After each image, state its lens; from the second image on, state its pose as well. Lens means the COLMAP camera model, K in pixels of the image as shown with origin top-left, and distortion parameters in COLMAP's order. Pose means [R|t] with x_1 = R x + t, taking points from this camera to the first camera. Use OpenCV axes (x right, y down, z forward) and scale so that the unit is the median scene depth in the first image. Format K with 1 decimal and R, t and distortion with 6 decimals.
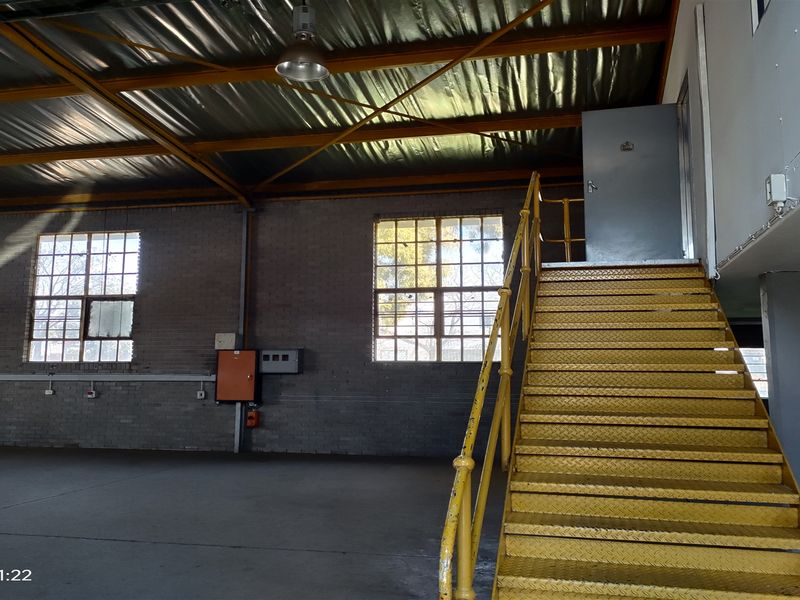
lens RADIAL K [[829.5, 0, 389.3], [0, 829.5, 278.7], [0, 0, 1]] dist [0.121296, -0.190040]
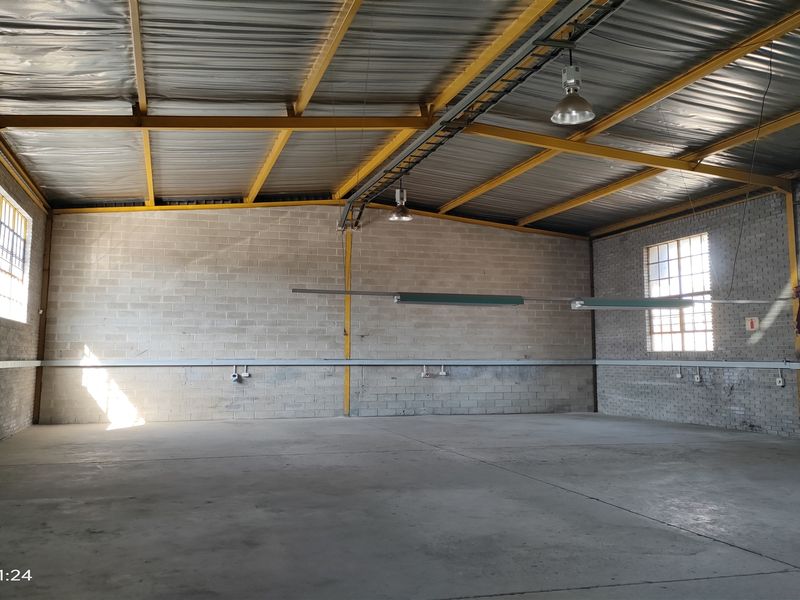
lens RADIAL K [[843.4, 0, 400.0], [0, 843.4, 300.0], [0, 0, 1]] dist [0.114806, -0.242184]
pose [[0.648443, -0.065427, -0.758446, 0.330291], [0.097934, 0.995191, -0.002119, -0.008453], [0.754937, -0.072904, 0.651732, -0.080189]]
